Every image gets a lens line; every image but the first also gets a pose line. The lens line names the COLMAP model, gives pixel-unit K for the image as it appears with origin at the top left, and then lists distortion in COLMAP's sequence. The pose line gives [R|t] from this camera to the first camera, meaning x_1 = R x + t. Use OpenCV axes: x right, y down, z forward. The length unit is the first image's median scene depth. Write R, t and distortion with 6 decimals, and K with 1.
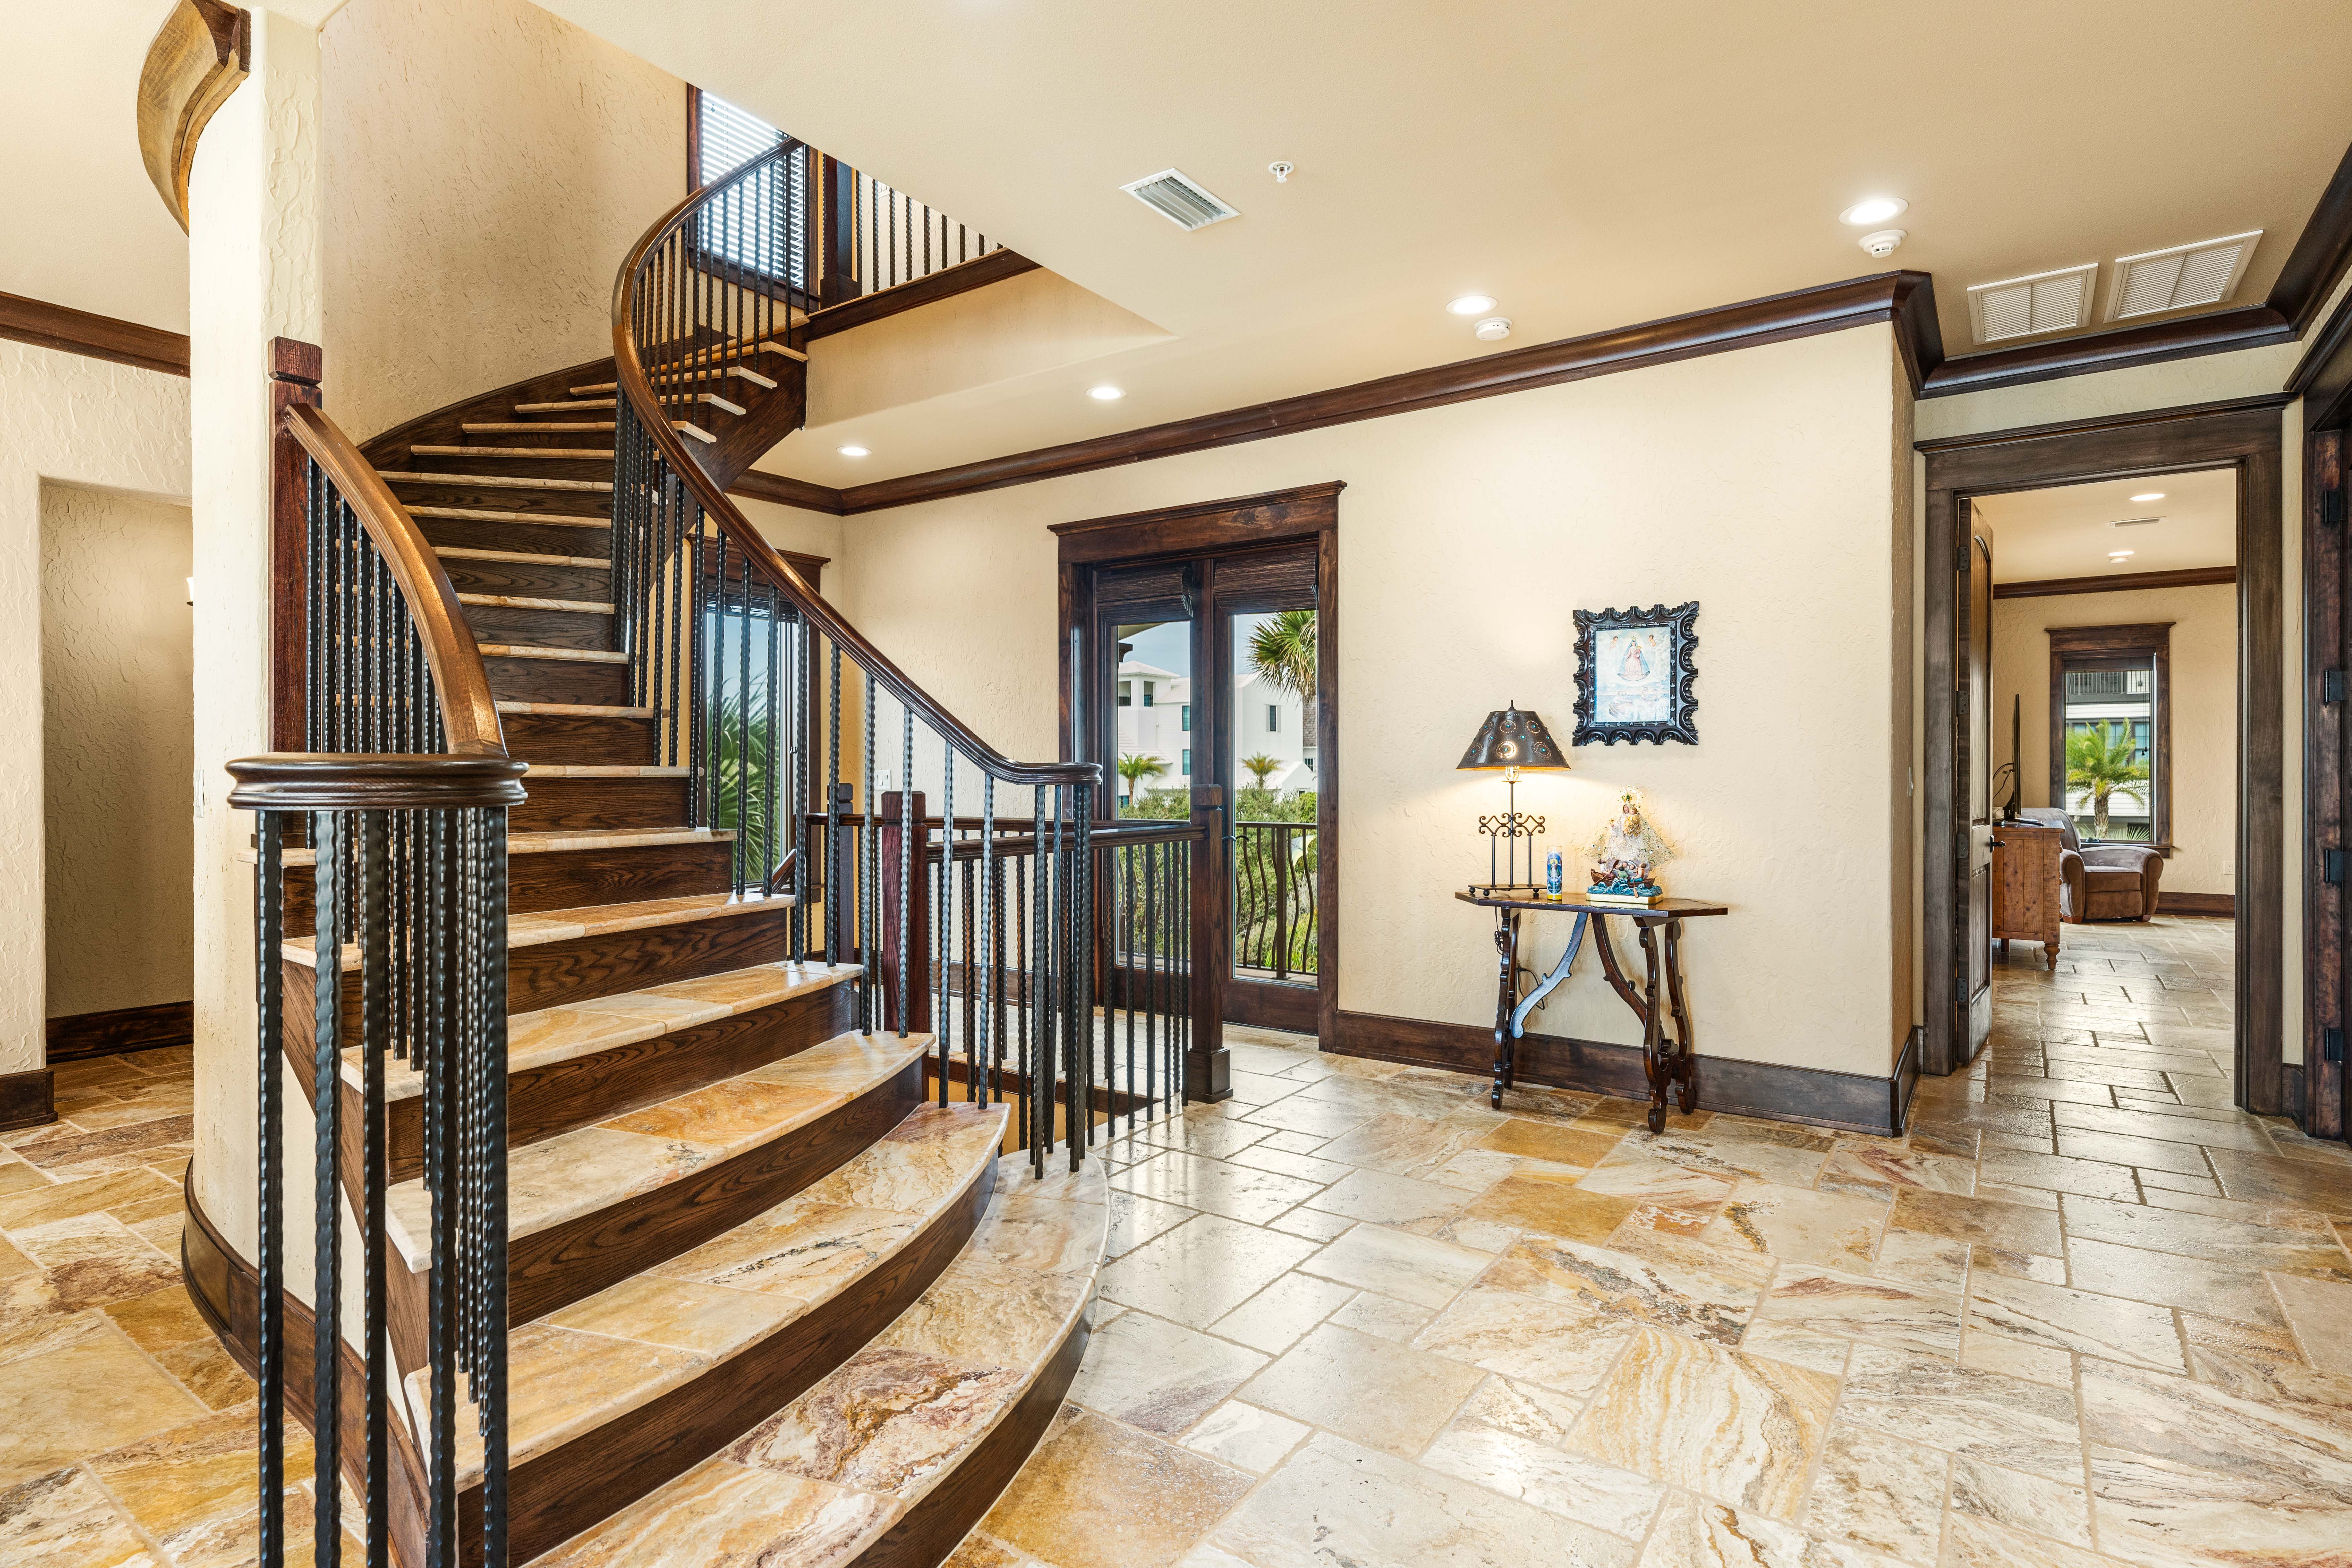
lens RADIAL K [[1207.0, 0, 1162.2], [0, 1207.0, 782.3], [0, 0, 1]] dist [0.005300, 0.000729]
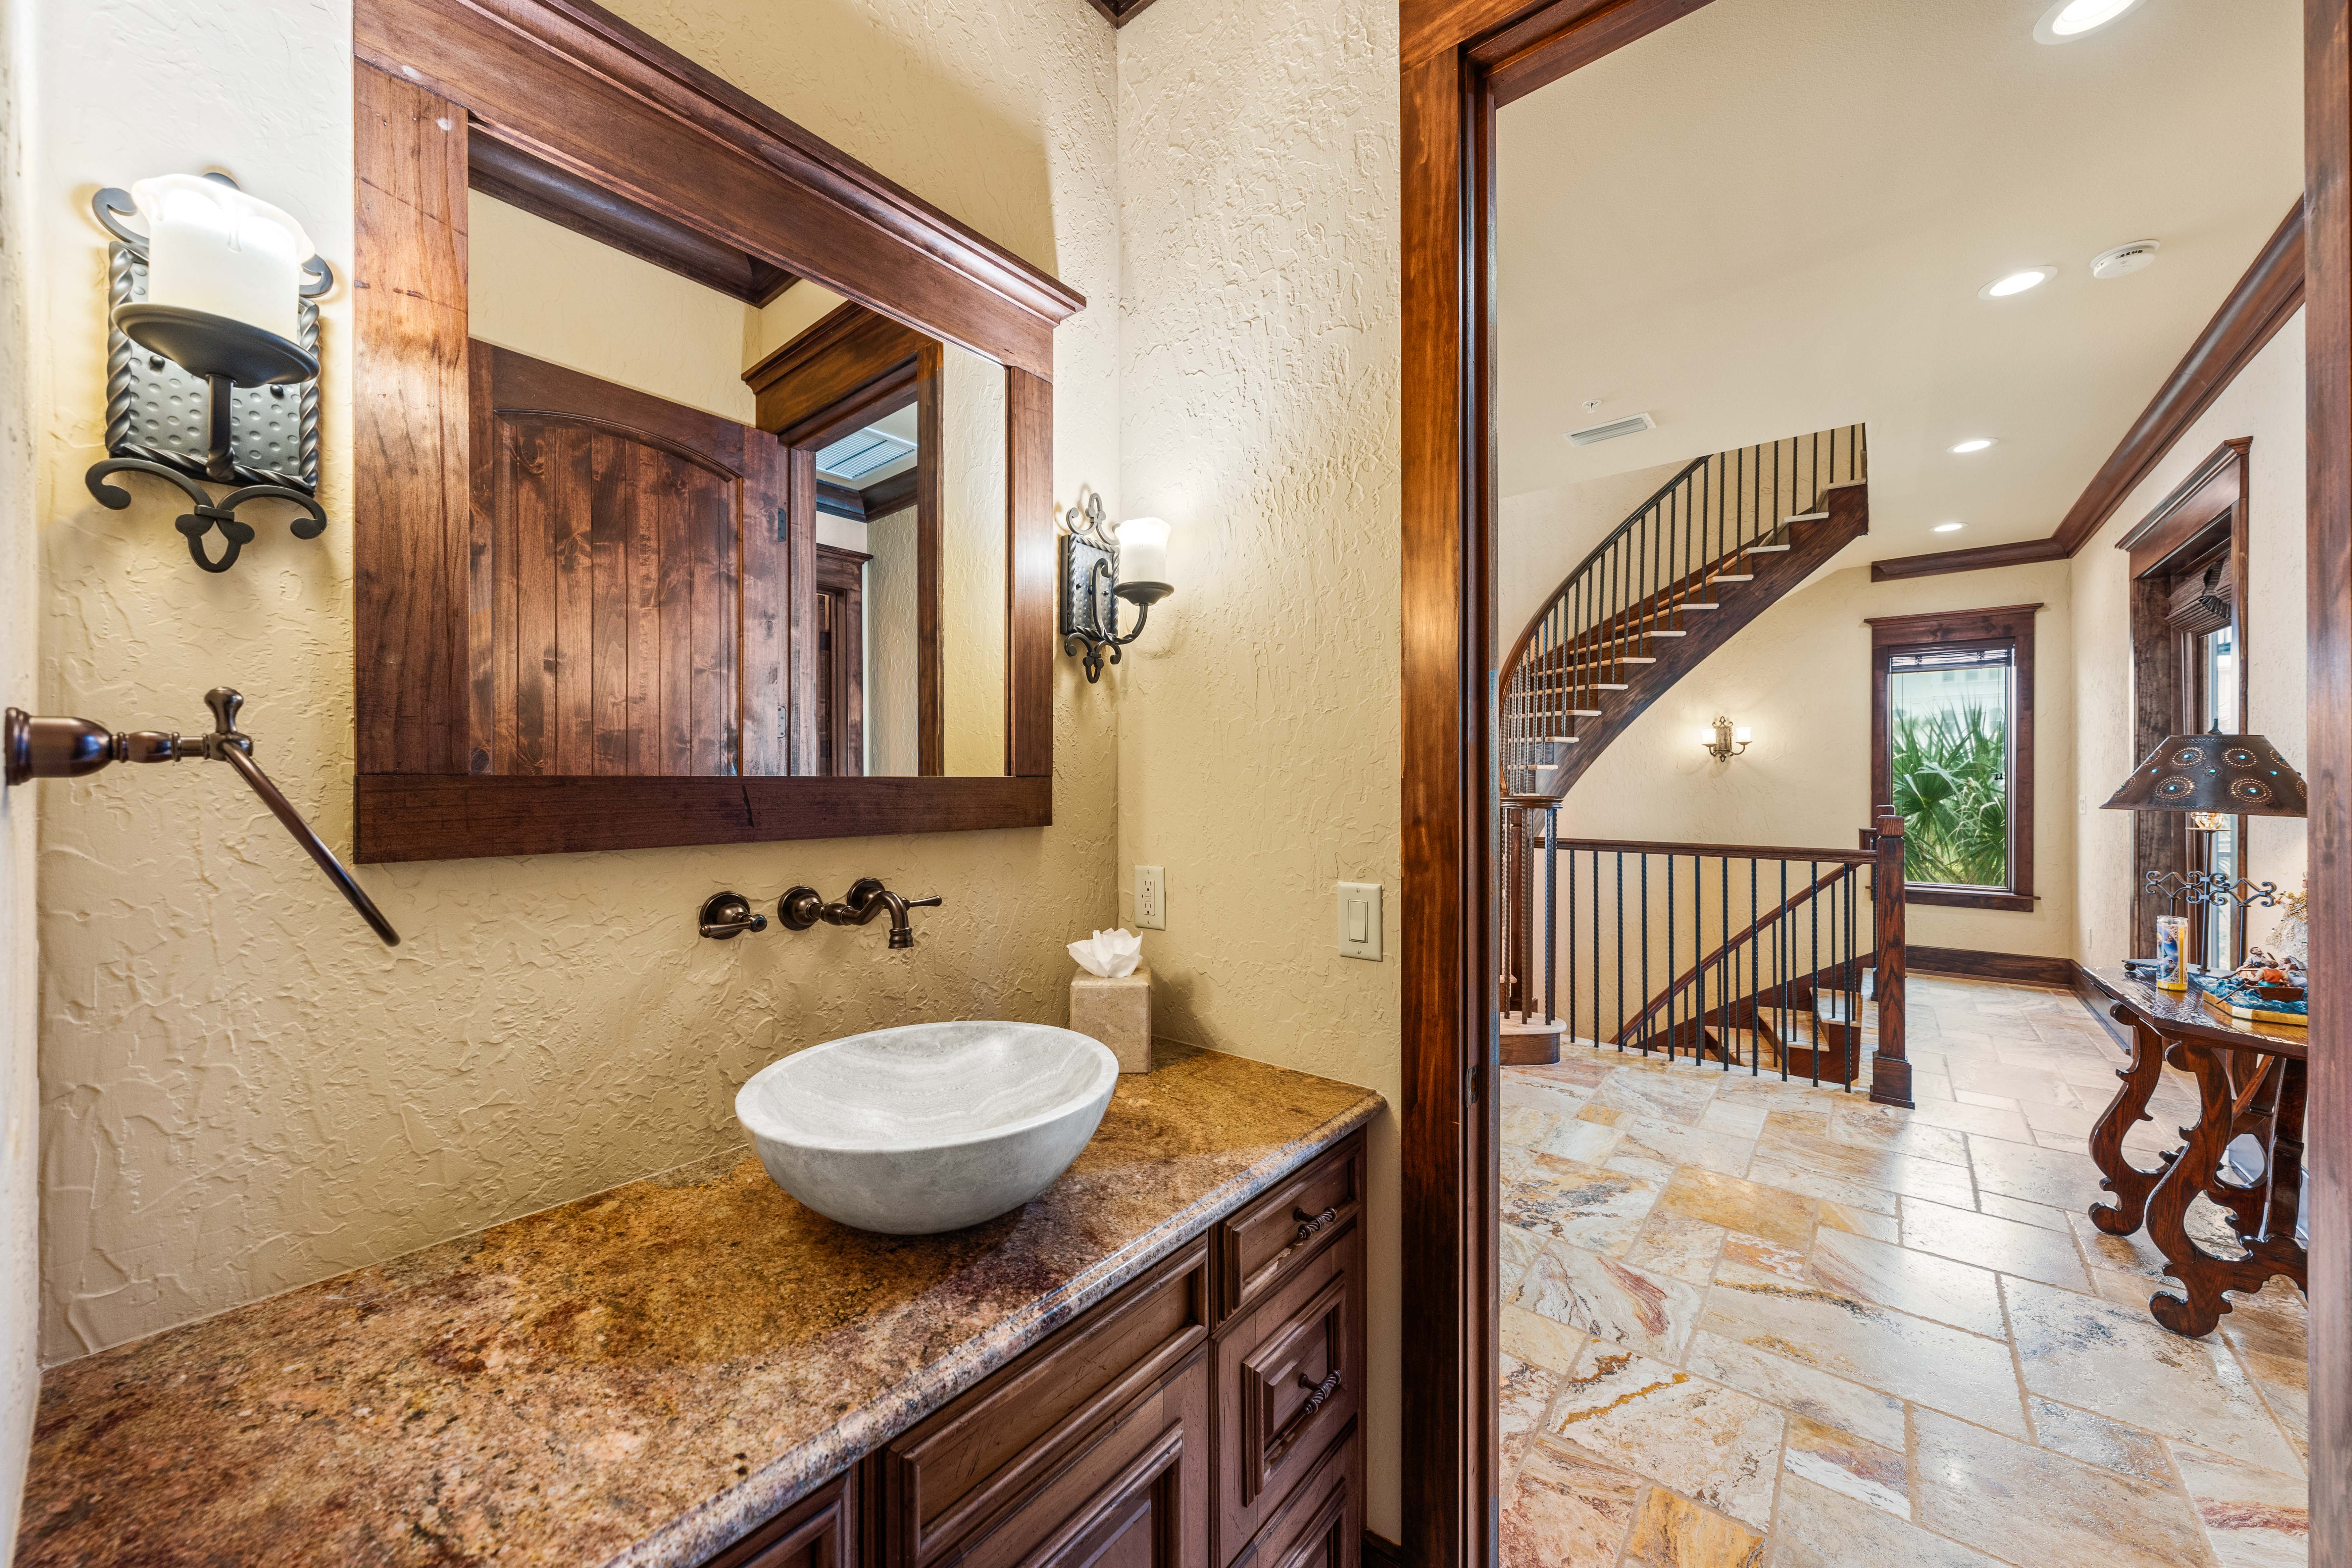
lens RADIAL K [[854.6, 0, 1172.9], [0, 854.6, 780.0], [0, 0, 1]] dist [0.008784, -0.000147]
pose [[-0.082693, 0.002206, -0.996573, 1.301161], [-0.007542, 0.999968, 0.002839, -0.041782], [0.996547, 0.007751, -0.082674, 0.611205]]
